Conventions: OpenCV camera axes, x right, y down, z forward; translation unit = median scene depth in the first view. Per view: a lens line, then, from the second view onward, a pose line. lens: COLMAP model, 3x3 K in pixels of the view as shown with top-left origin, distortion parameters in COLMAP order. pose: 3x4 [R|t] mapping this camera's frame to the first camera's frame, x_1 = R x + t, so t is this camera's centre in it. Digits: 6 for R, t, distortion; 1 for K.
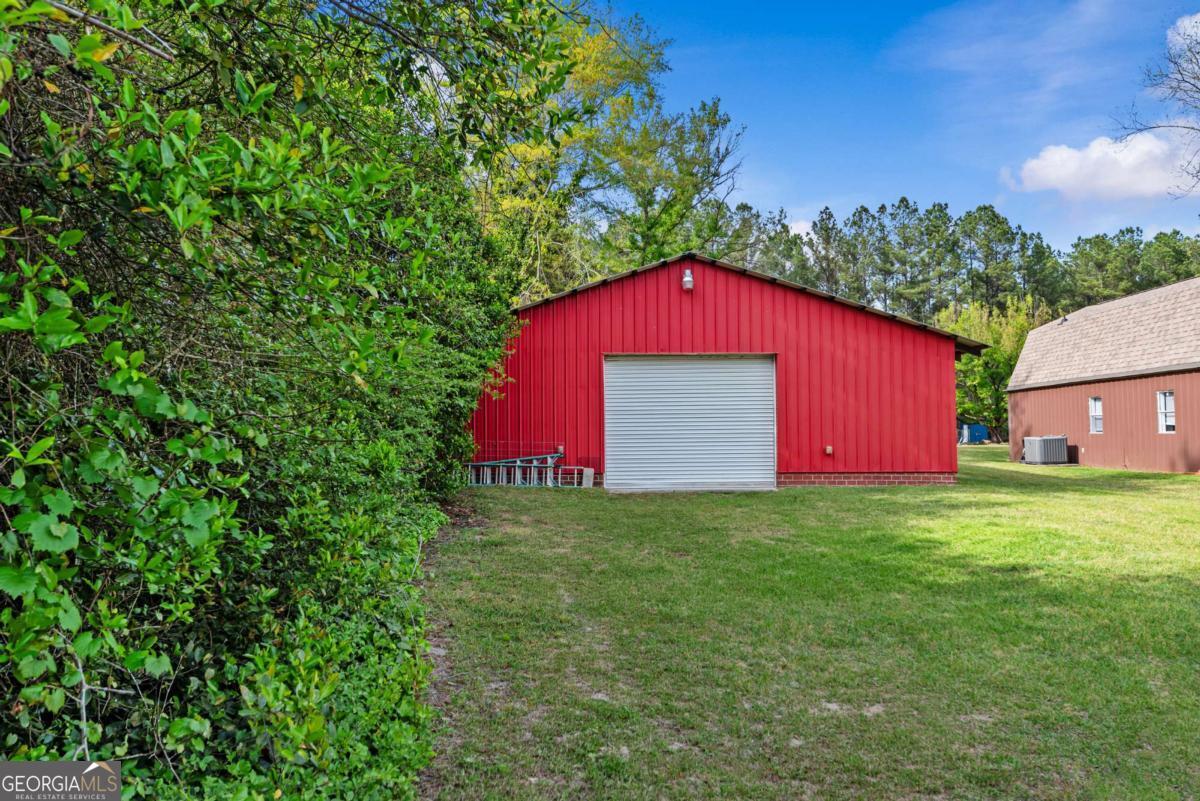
lens RADIAL K [[793.5, 0, 599.4], [0, 793.5, 404.5], [0, 0, 1]] dist [-0.001943, -0.000114]
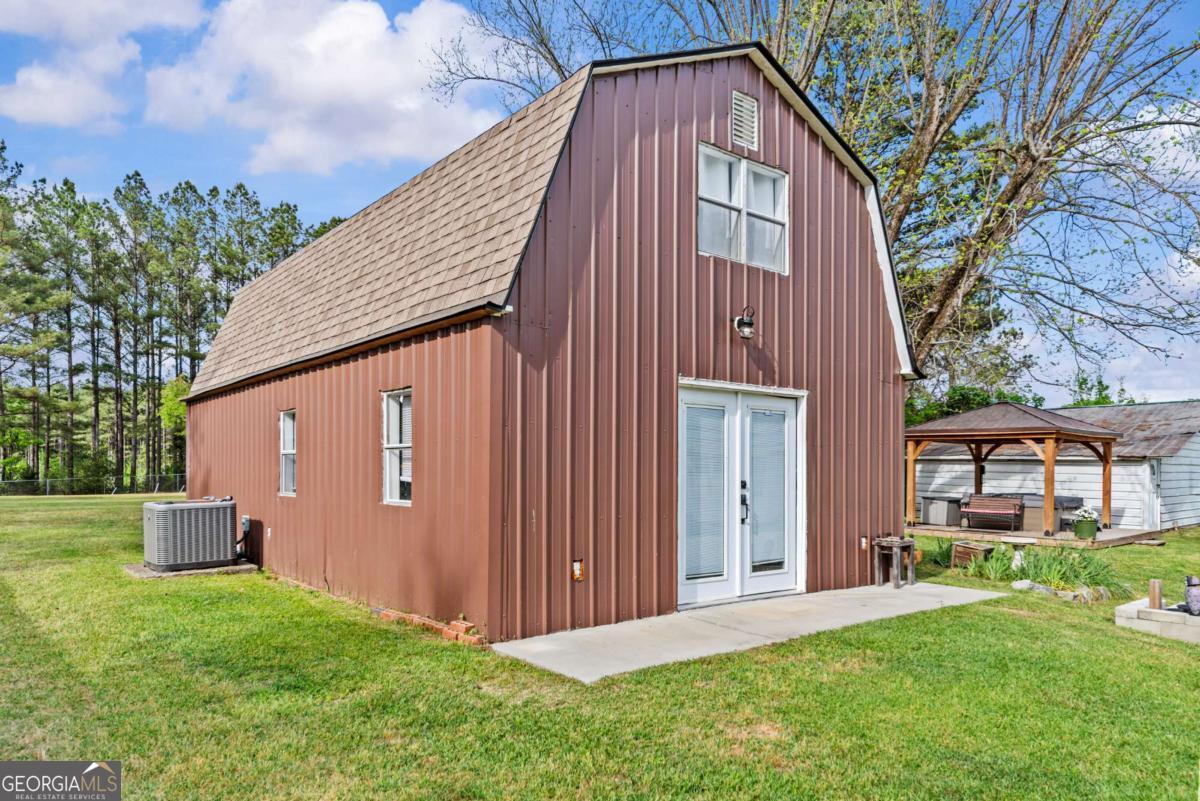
lens RADIAL K [[793.5, 0, 599.9], [0, 793.5, 400.6], [0, 0, 1]] dist [-0.001943, -0.000114]
pose [[0.740793, 0.073594, 0.667689, 0.127060], [-0.036843, 0.996936, -0.069006, 0.002248], [-0.670722, 0.026520, 0.741235, 0.156675]]
